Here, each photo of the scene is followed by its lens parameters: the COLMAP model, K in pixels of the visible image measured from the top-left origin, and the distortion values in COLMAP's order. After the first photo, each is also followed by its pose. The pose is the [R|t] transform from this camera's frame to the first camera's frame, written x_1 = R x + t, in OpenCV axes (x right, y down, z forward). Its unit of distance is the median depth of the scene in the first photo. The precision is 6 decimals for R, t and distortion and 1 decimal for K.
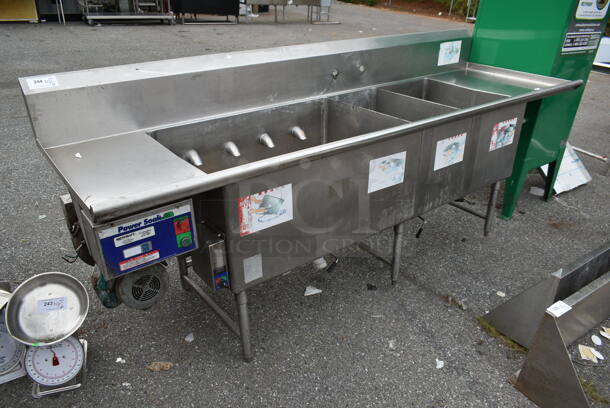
lens RADIAL K [[464.3, 0, 305.0], [0, 464.3, 204.0], [0, 0, 1]] dist [-0.022158, 0.000792]
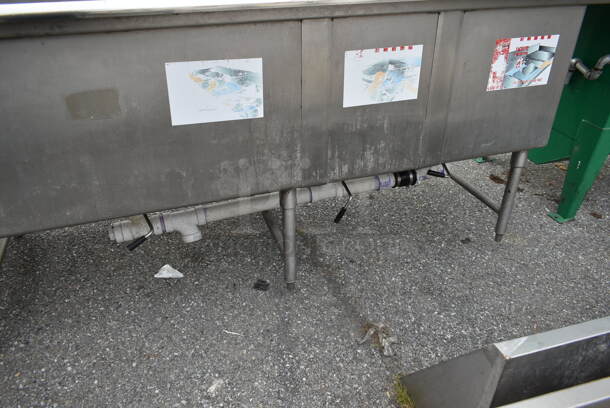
lens RADIAL K [[464.3, 0, 305.0], [0, 464.3, 204.0], [0, 0, 1]] dist [-0.022158, 0.000792]
pose [[0.949803, 0.159362, -0.269218, 0.433725], [-0.137709, 0.985651, 0.097611, -0.006005], [0.280911, -0.055637, 0.958120, 0.482803]]
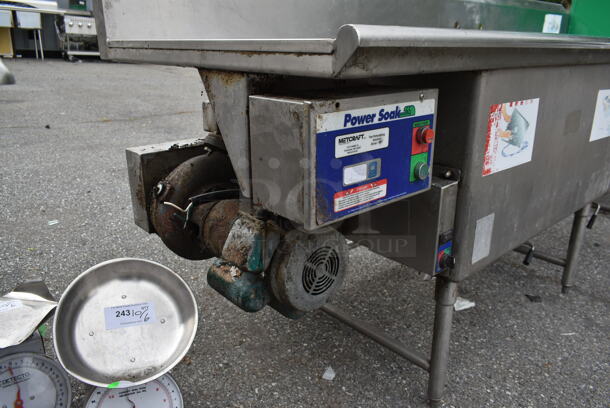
lens RADIAL K [[464.3, 0, 305.0], [0, 464.3, 204.0], [0, 0, 1]] dist [-0.022158, 0.000792]
pose [[0.997097, -0.015087, 0.074635, -0.321841], [0.024056, 0.992388, -0.120778, 0.134801], [-0.072245, 0.122223, 0.989870, 0.351487]]
